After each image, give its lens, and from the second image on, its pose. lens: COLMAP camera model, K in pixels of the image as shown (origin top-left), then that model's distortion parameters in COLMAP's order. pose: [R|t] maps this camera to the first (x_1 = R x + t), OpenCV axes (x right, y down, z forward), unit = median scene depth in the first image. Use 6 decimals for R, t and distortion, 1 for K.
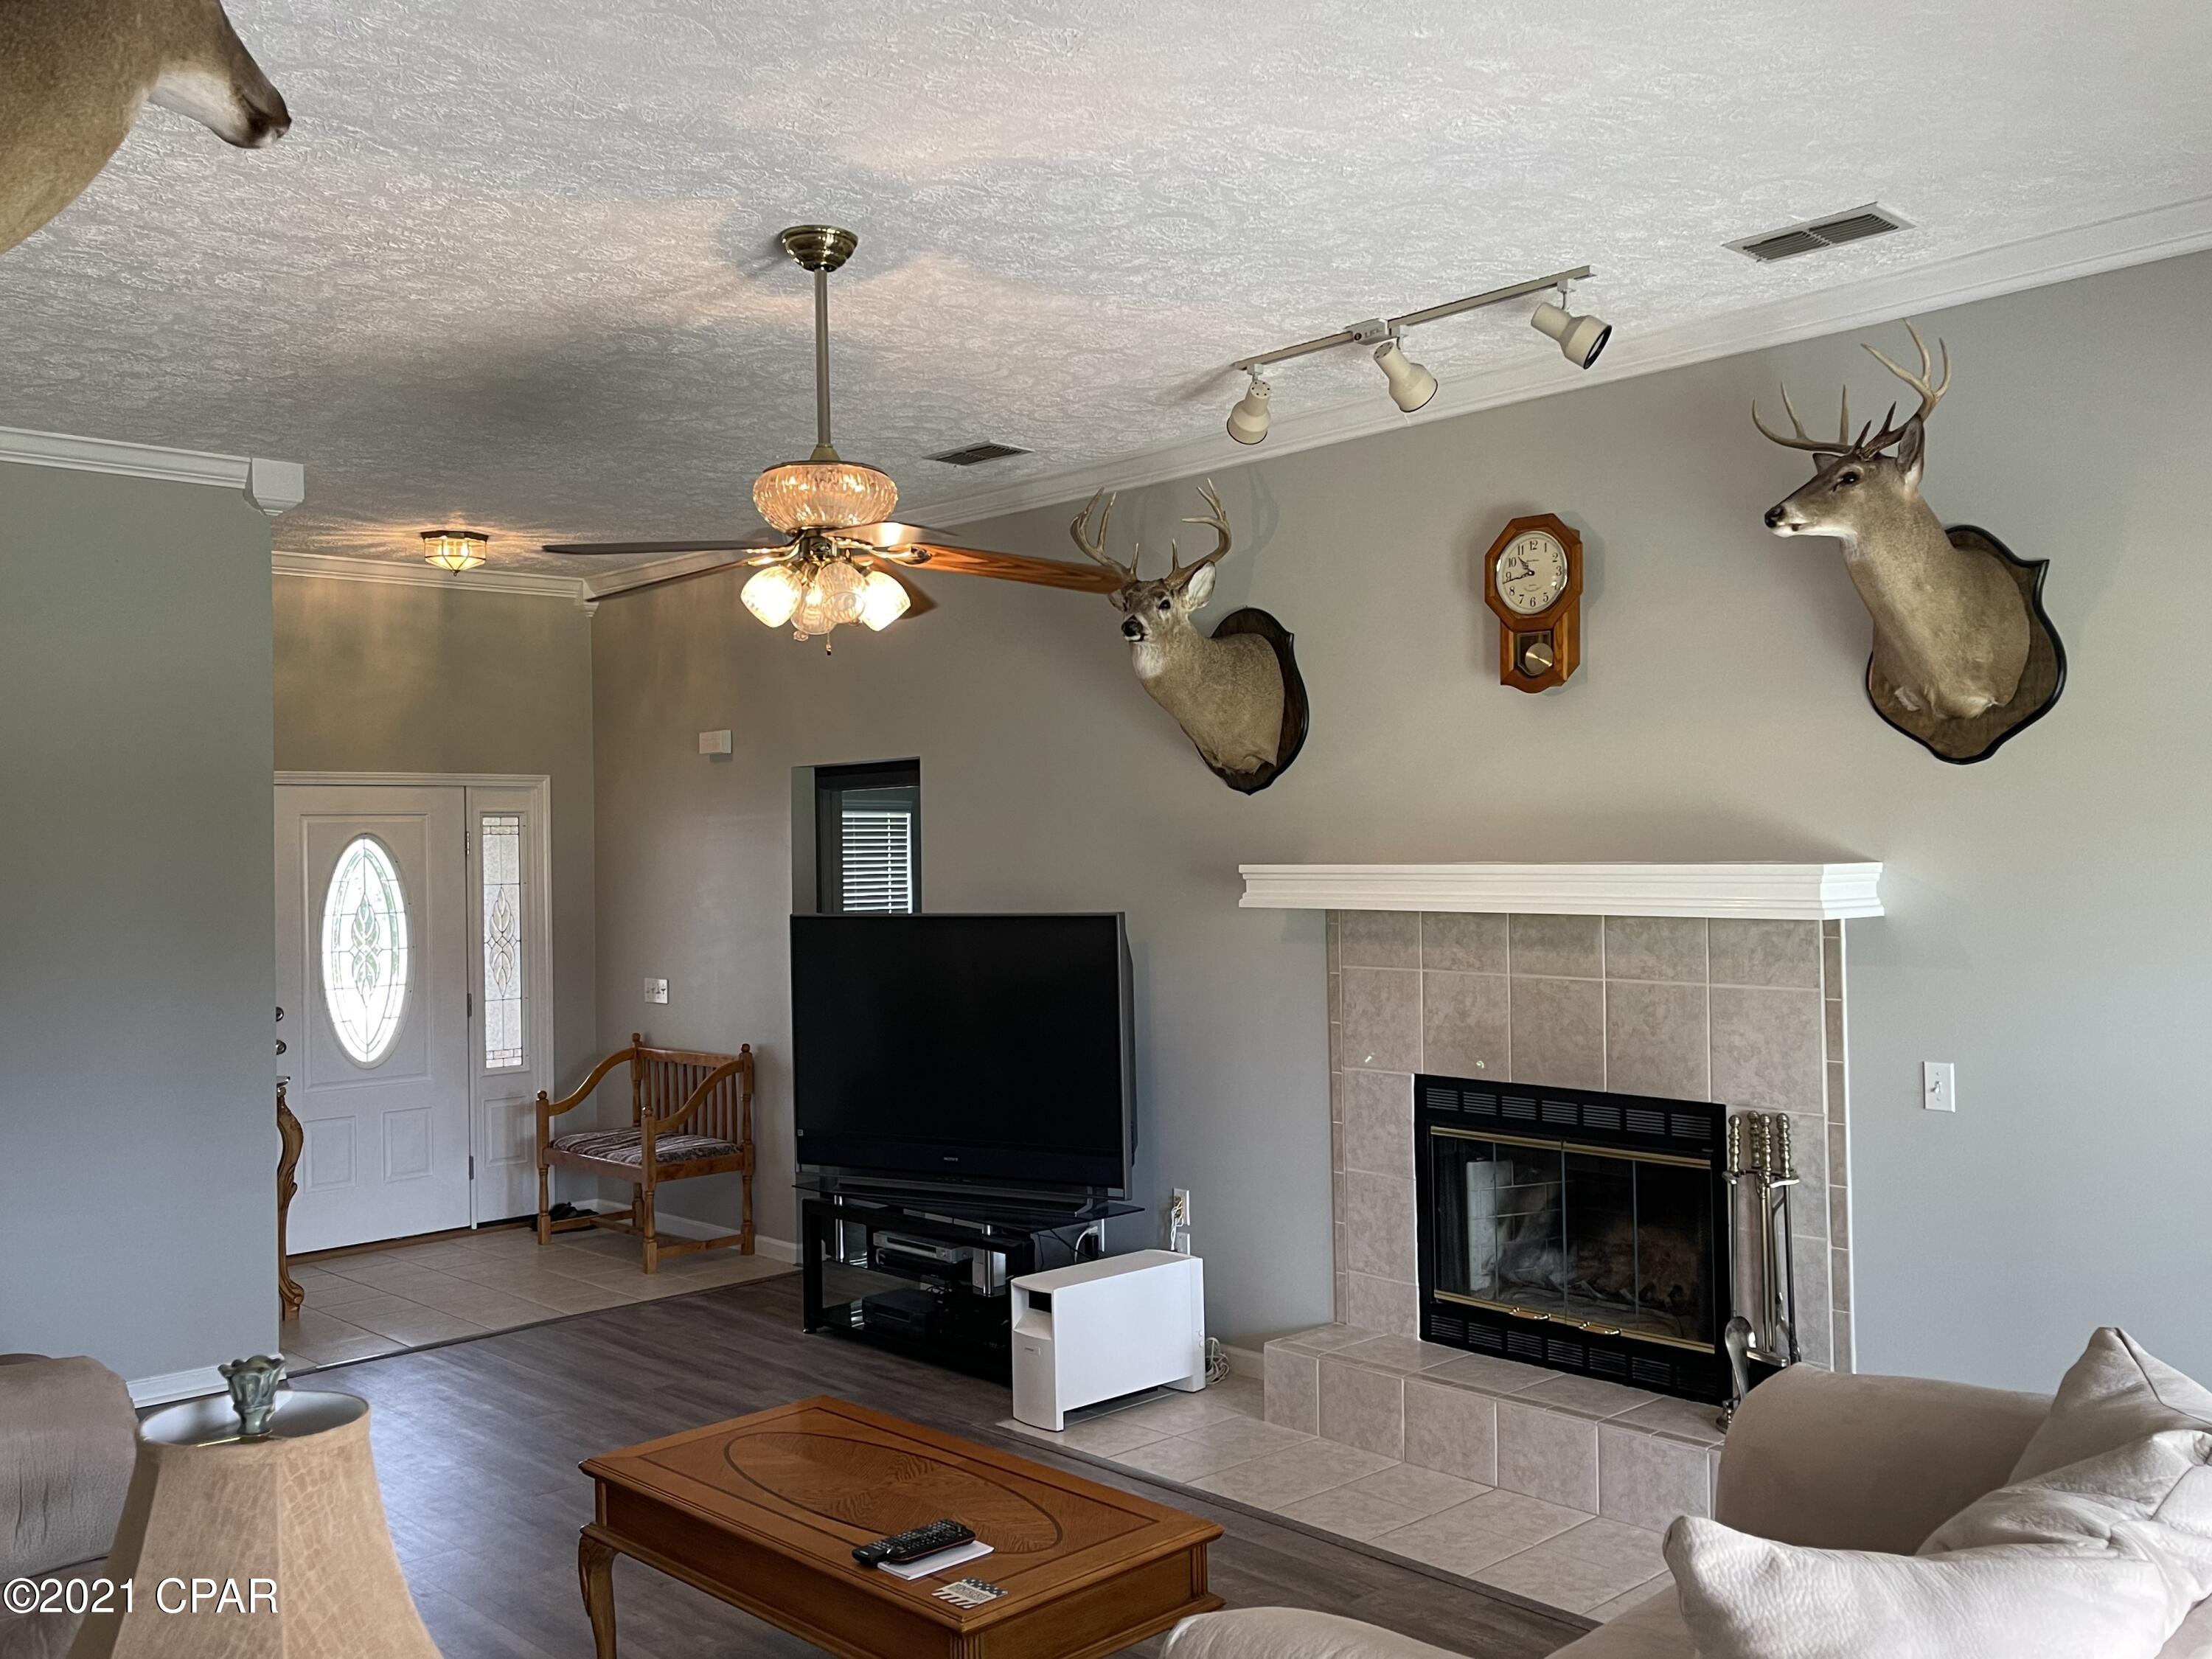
lens RADIAL K [[1914.5, 0, 1106.0], [0, 1914.5, 829.5], [0, 0, 1]] dist [0.057404, -0.000700]
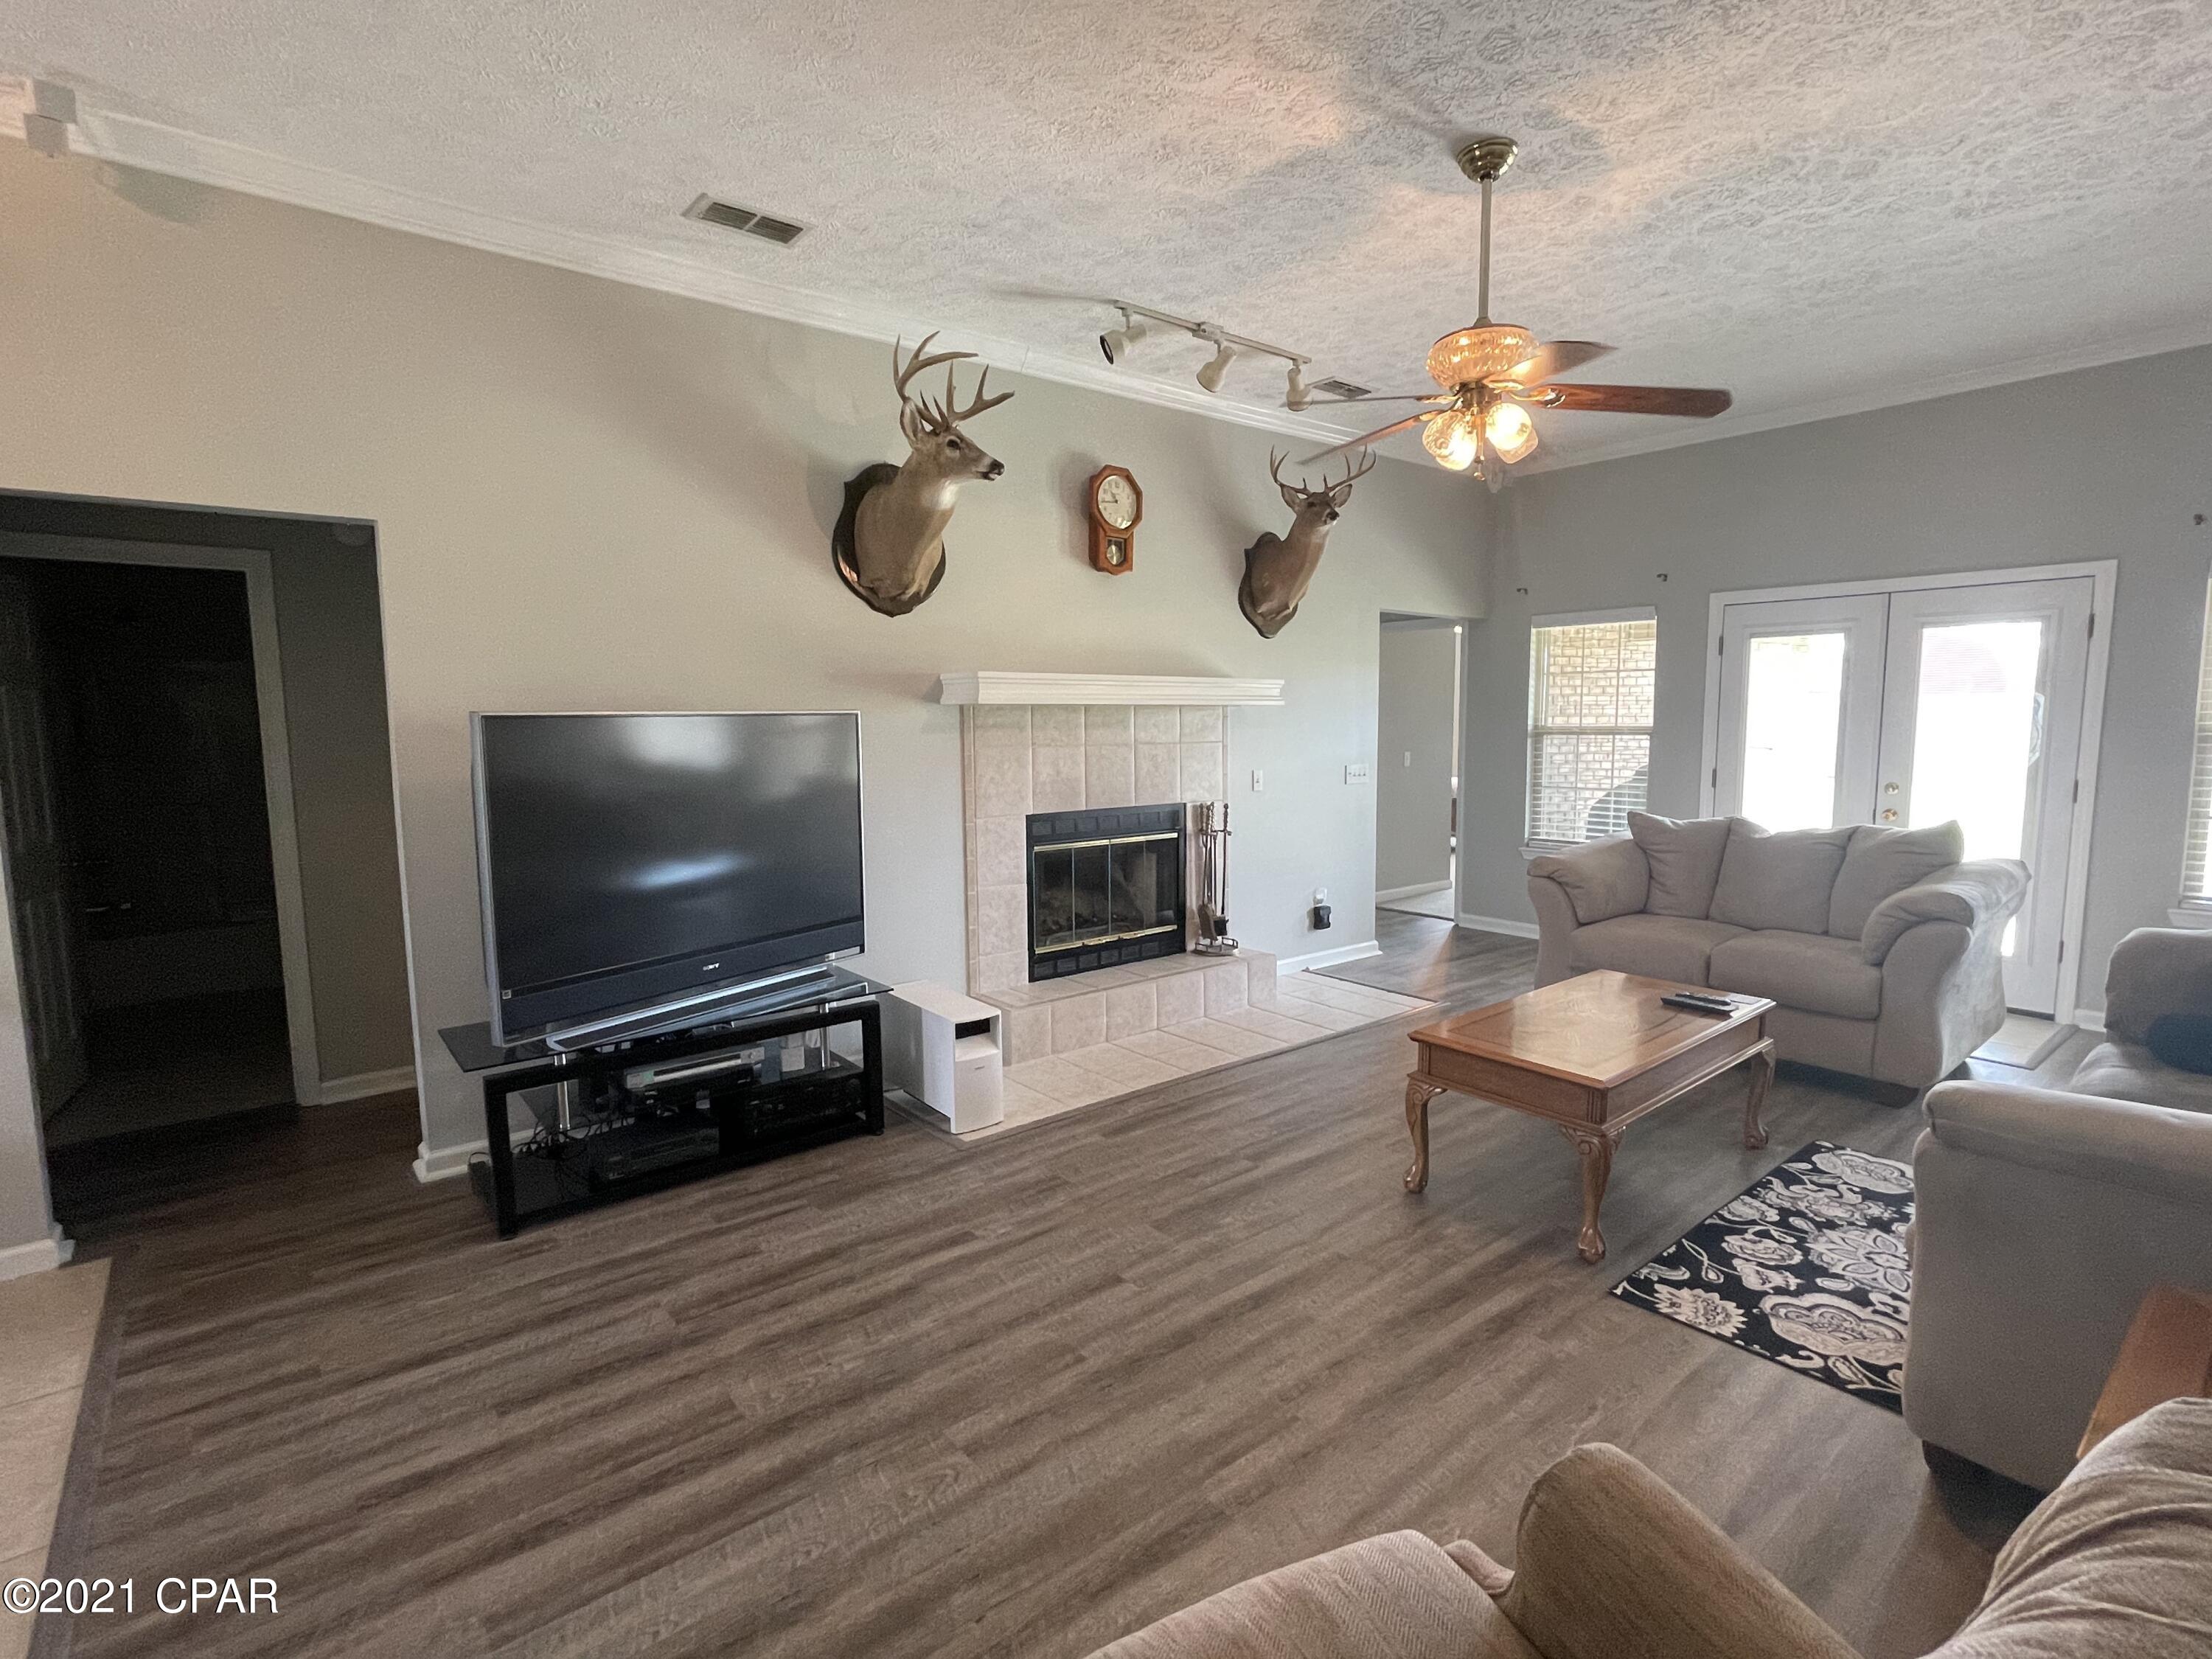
lens RADIAL K [[1040.7, 0, 1106.0], [0, 1040.7, 829.5], [0, 0, 1]] dist [0.002806, 0.000141]
pose [[0.098571, -0.093124, 0.990763, -0.657643], [0.002222, 0.995630, 0.093361, 0.061571], [-0.995128, -0.007001, 0.098347, 0.856241]]
